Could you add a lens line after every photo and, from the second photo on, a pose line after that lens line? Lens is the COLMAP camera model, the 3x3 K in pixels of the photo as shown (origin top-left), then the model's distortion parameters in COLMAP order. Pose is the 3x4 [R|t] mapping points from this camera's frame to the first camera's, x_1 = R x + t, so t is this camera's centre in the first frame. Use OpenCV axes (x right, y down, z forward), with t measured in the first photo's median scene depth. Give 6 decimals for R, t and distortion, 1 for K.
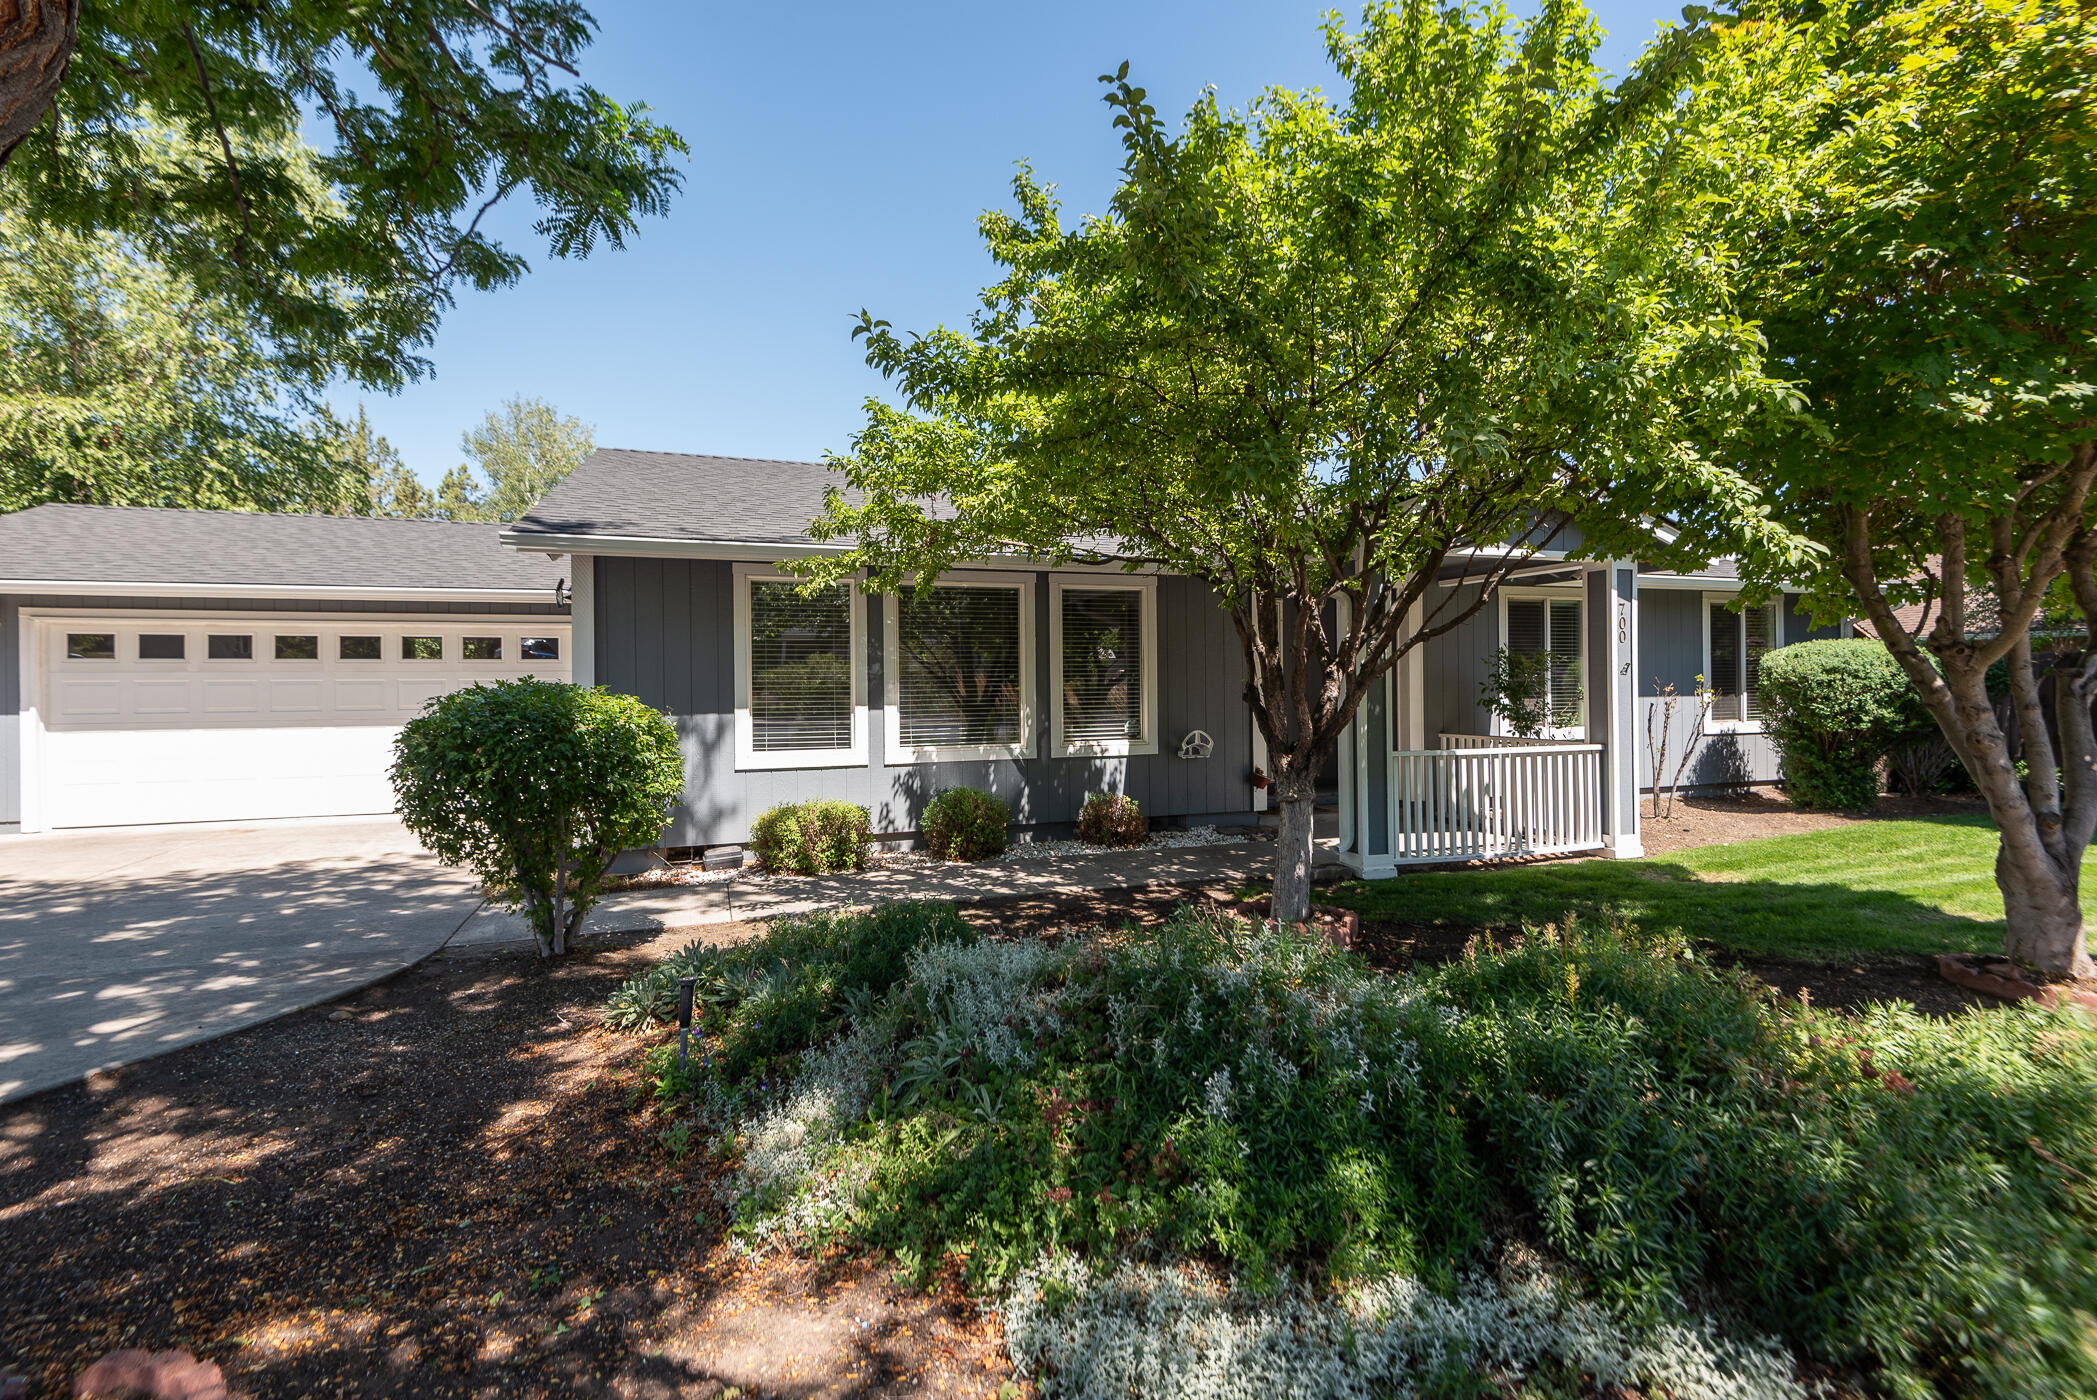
lens RADIAL K [[984.6, 0, 1048.5], [0, 984.6, 700.0], [0, 0, 1]] dist [0.001952, -0.000307]
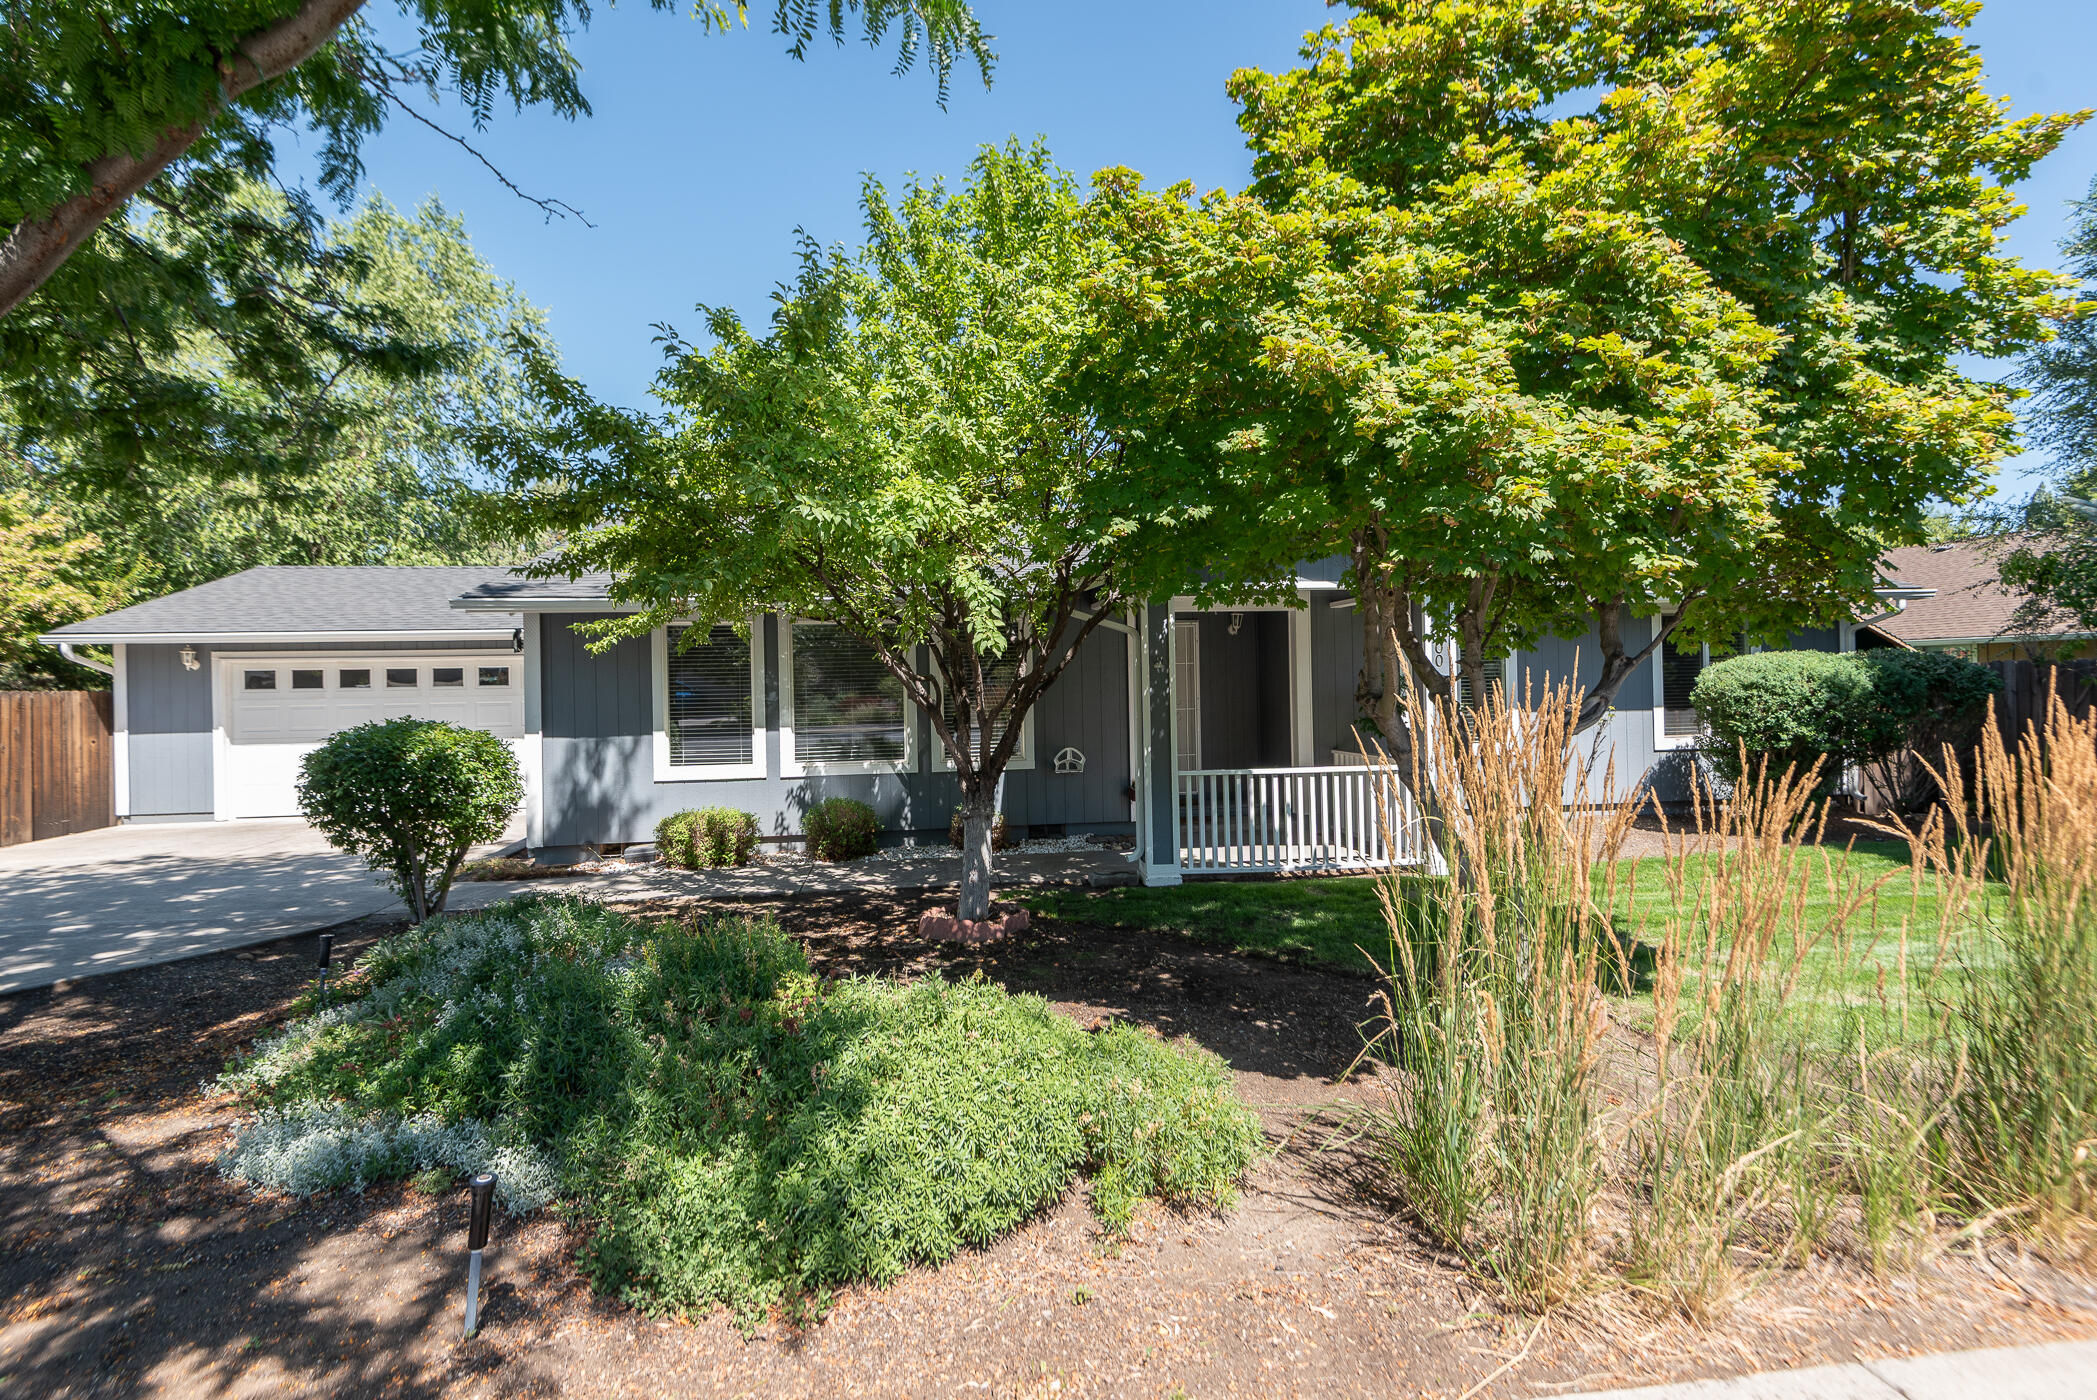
lens RADIAL K [[989.6, 0, 1048.5], [0, 989.6, 700.0], [0, 0, 1]] dist [0.001589, 0.000491]
pose [[0.979733, -0.006489, -0.200202, 0.385260], [0.006224, 0.999979, -0.001955, -0.022909], [0.200211, 0.000670, 0.979753, -0.097291]]
